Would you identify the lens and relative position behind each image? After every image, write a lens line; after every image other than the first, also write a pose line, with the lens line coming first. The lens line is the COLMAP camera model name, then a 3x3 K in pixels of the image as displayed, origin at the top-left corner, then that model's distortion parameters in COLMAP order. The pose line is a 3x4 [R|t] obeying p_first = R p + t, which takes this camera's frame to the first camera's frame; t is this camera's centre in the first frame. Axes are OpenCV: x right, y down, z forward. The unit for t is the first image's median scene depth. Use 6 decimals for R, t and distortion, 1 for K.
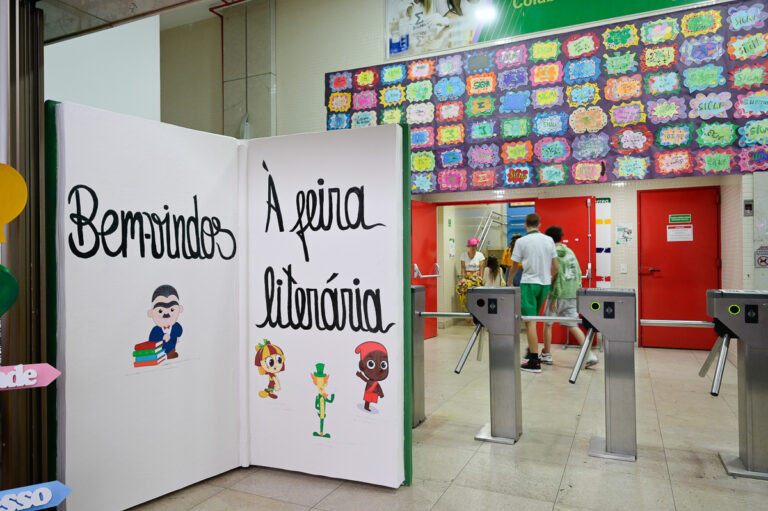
lens RADIAL K [[519.5, 0, 384.0], [0, 519.5, 256.1], [0, 0, 1]] dist [0.001591, 0.002454]
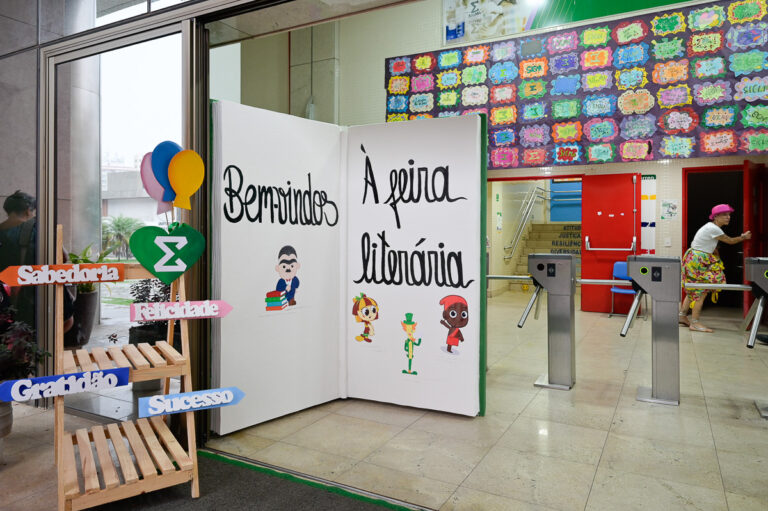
lens RADIAL K [[519.5, 0, 385.5], [0, 519.5, 233.3], [0, 0, 1]] dist [0.001591, 0.002454]
pose [[0.997983, 0.011290, -0.062464, -0.082005], [-0.010968, 0.999925, 0.005501, 0.012242], [0.062522, -0.004805, 0.998032, -0.160201]]
